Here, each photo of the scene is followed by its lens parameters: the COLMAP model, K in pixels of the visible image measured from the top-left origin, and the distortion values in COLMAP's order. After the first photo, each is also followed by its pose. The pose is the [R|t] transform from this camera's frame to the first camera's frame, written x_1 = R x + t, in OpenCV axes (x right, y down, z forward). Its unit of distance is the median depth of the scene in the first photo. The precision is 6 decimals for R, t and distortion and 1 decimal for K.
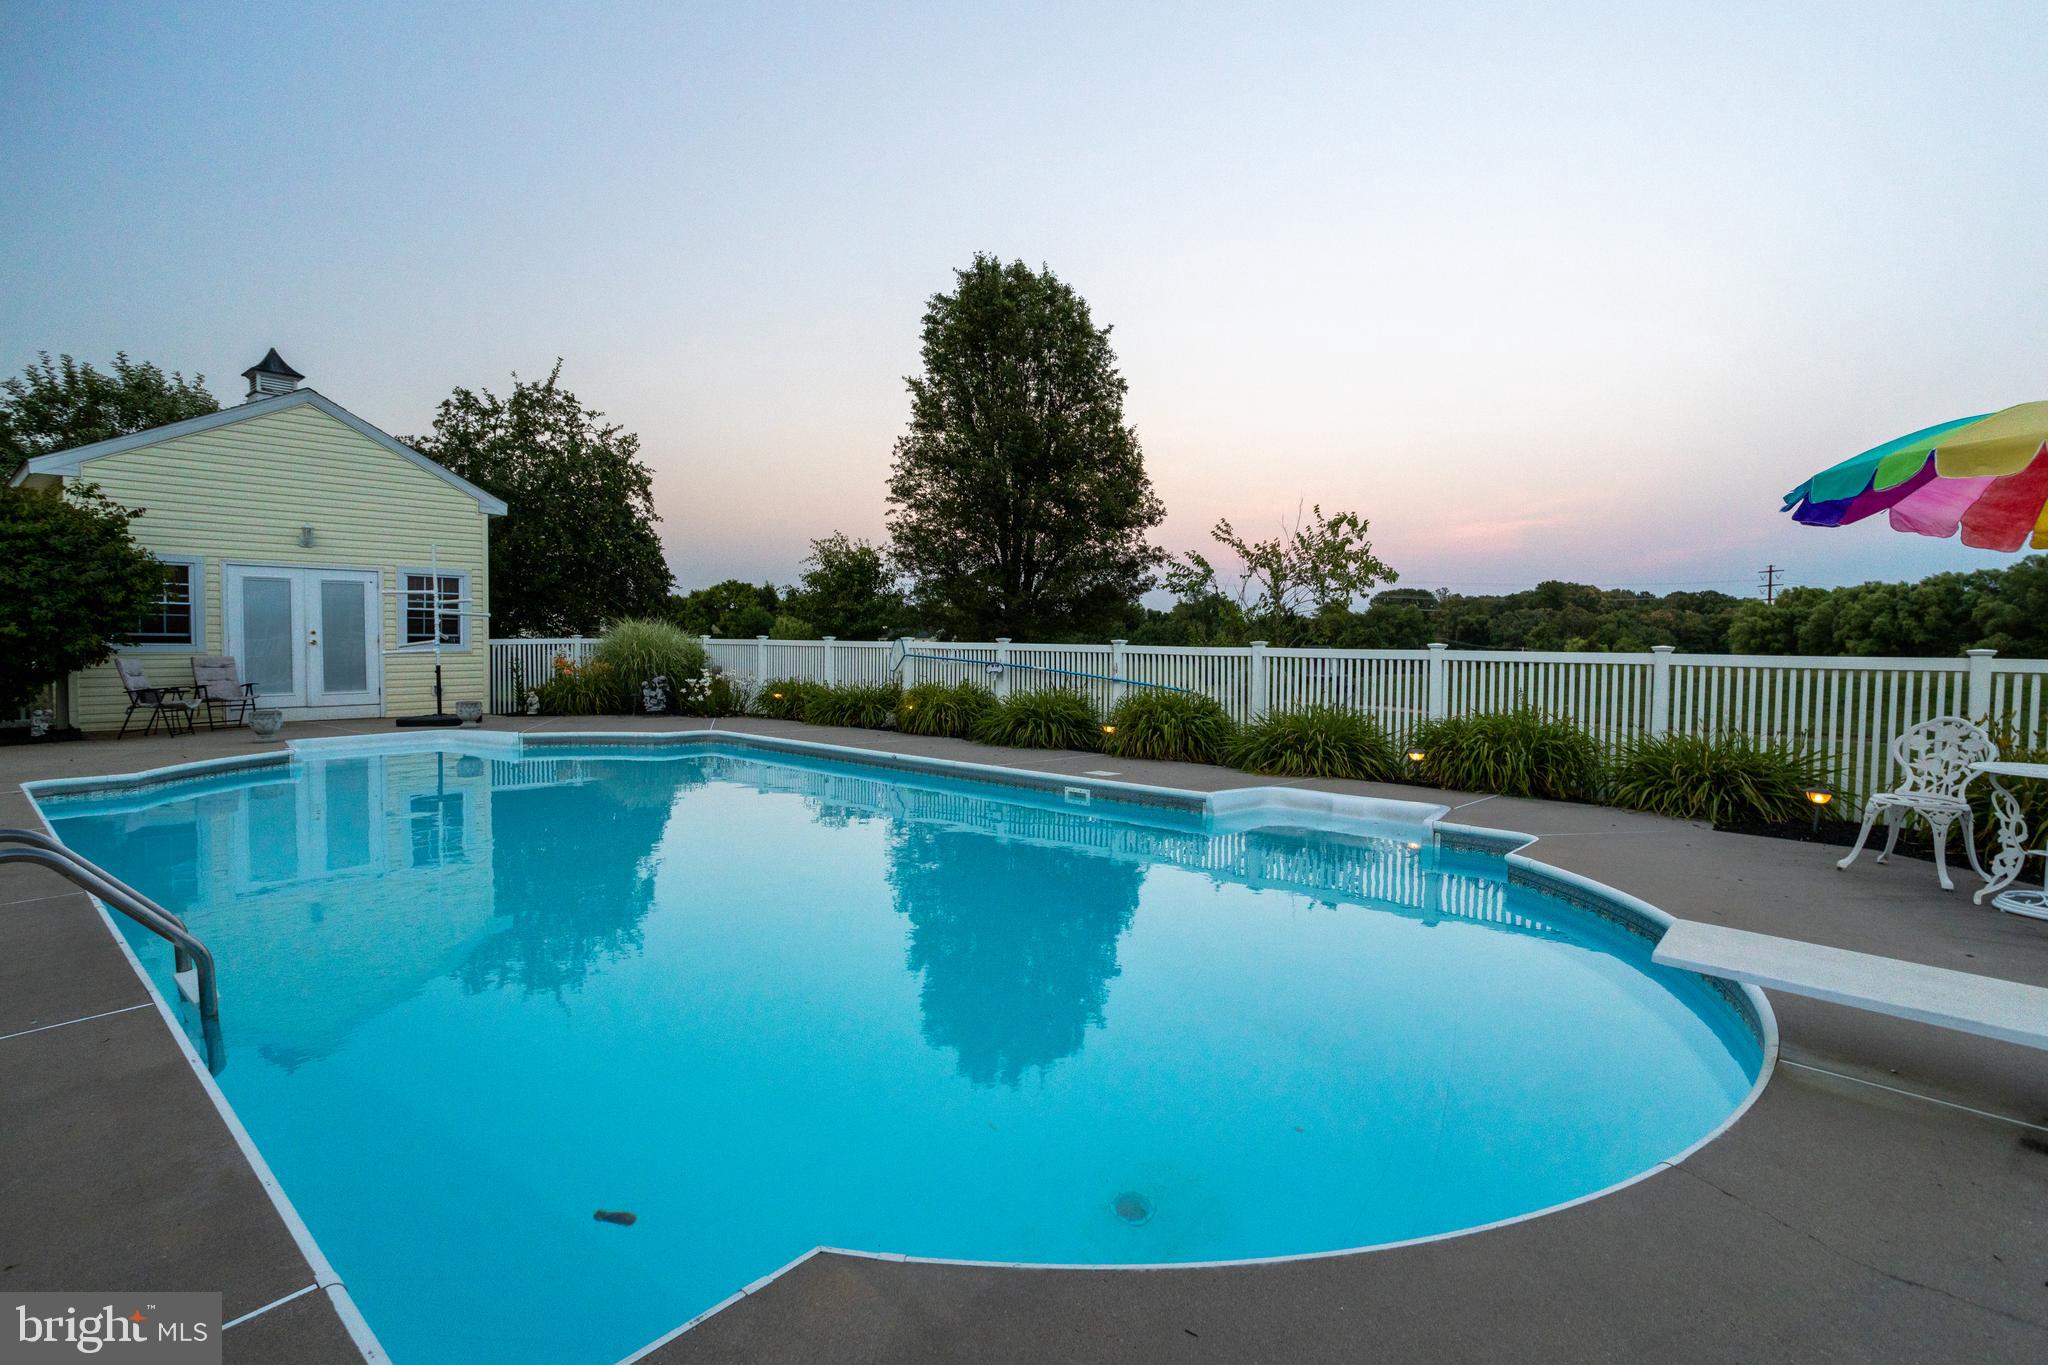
lens RADIAL K [[1006.6, 0, 1035.4], [0, 1006.6, 670.8], [0, 0, 1]] dist [-0.013530, 0.005987]
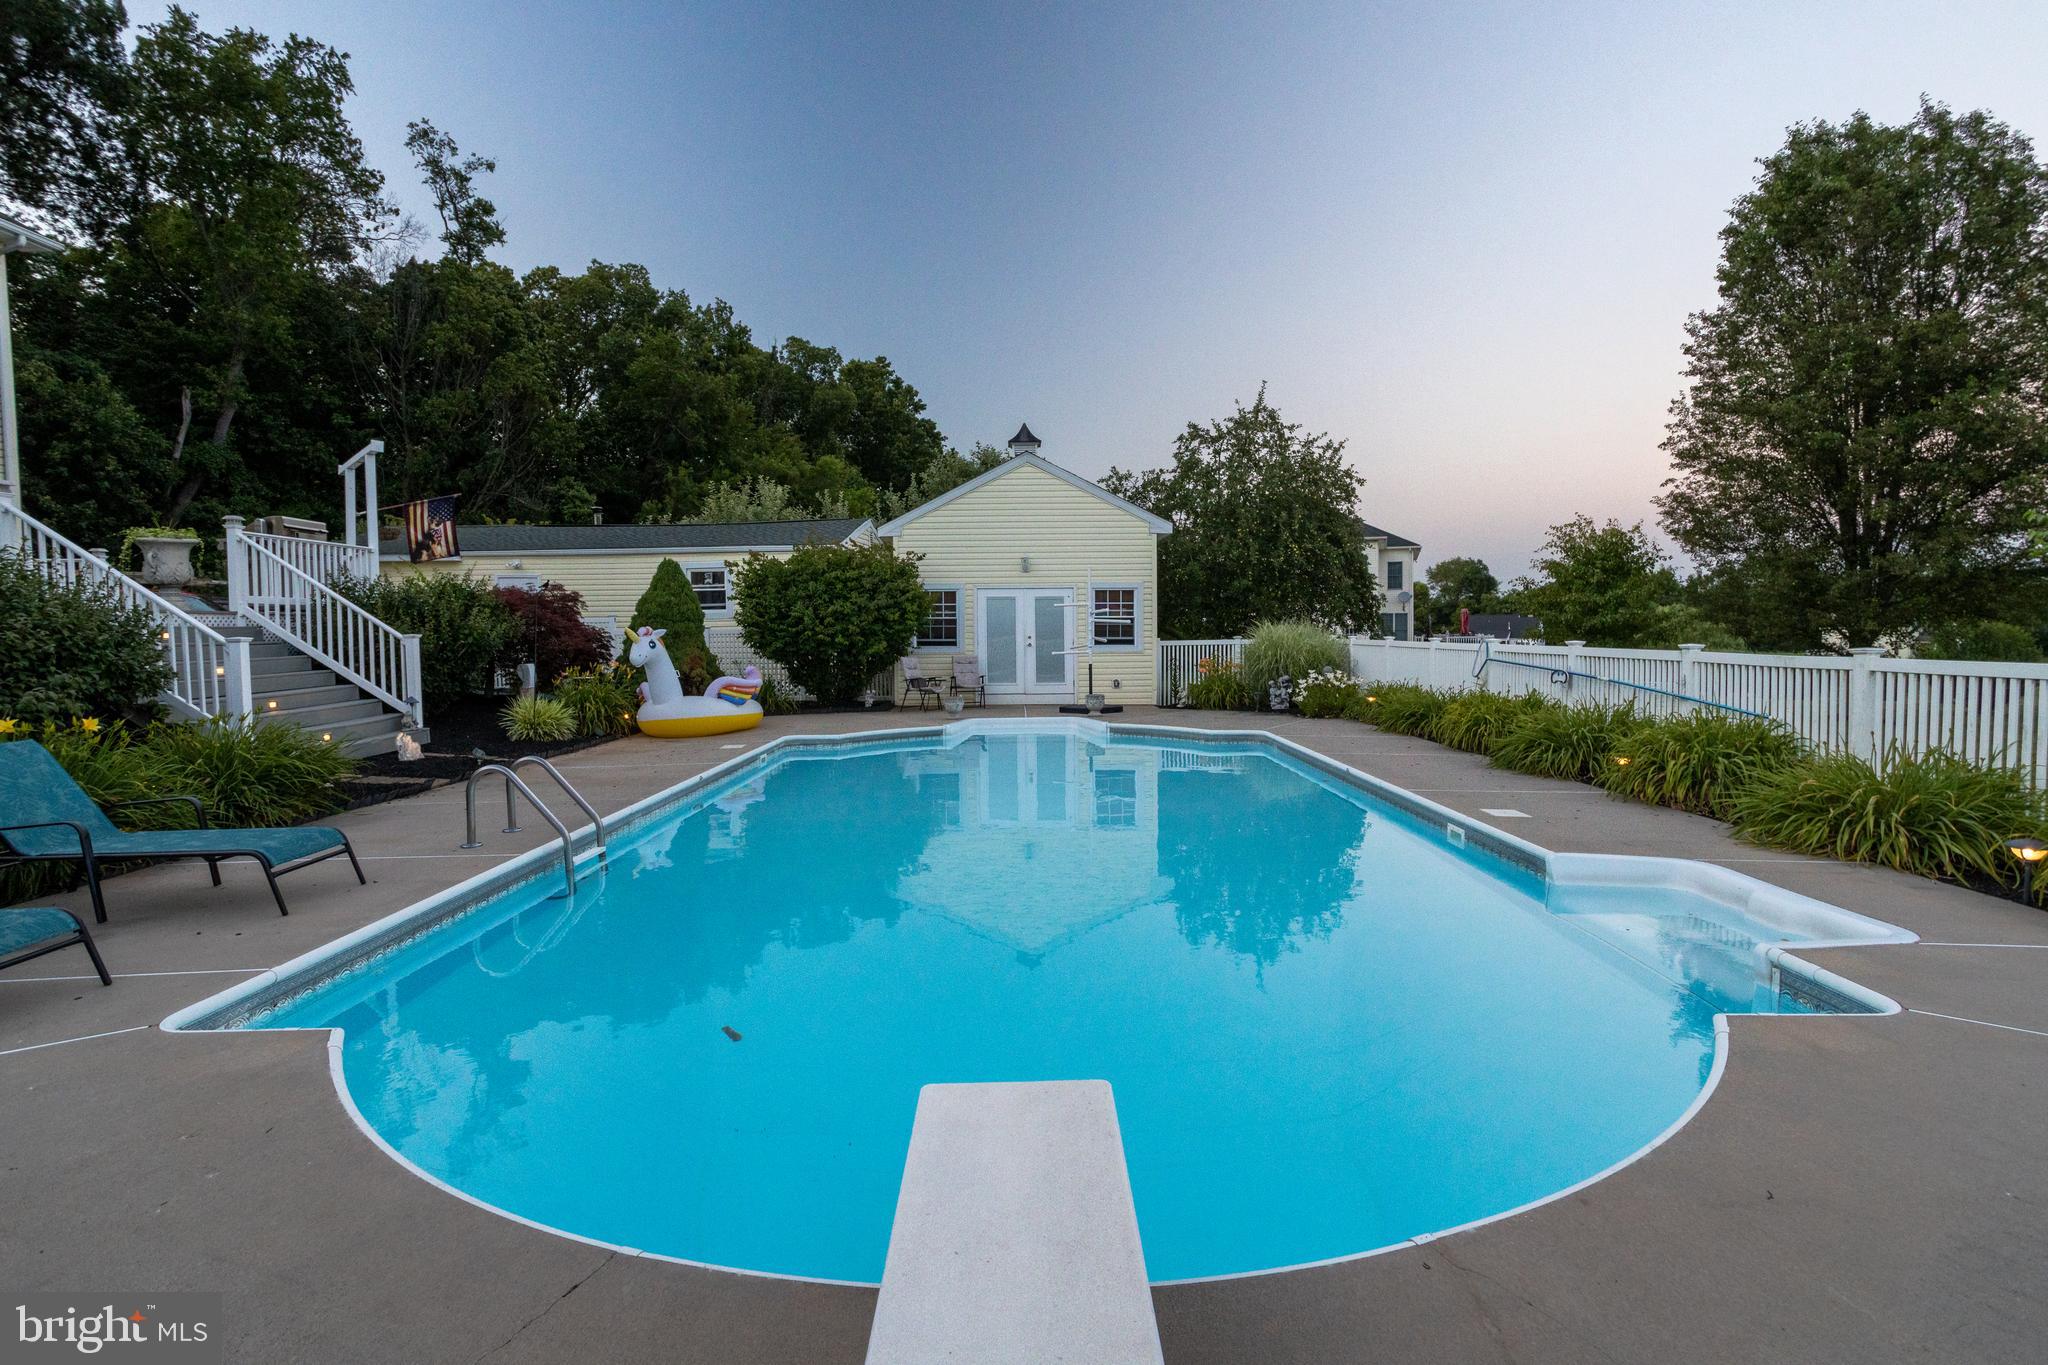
lens RADIAL K [[1006.6, 0, 1028.8], [0, 1006.6, 690.7], [0, 0, 1]] dist [-0.013530, 0.005987]
pose [[0.666025, 0.032575, -0.745218, 0.233554], [-0.013842, 0.999414, 0.031316, -0.008831], [0.745801, -0.010543, 0.666086, 0.108308]]
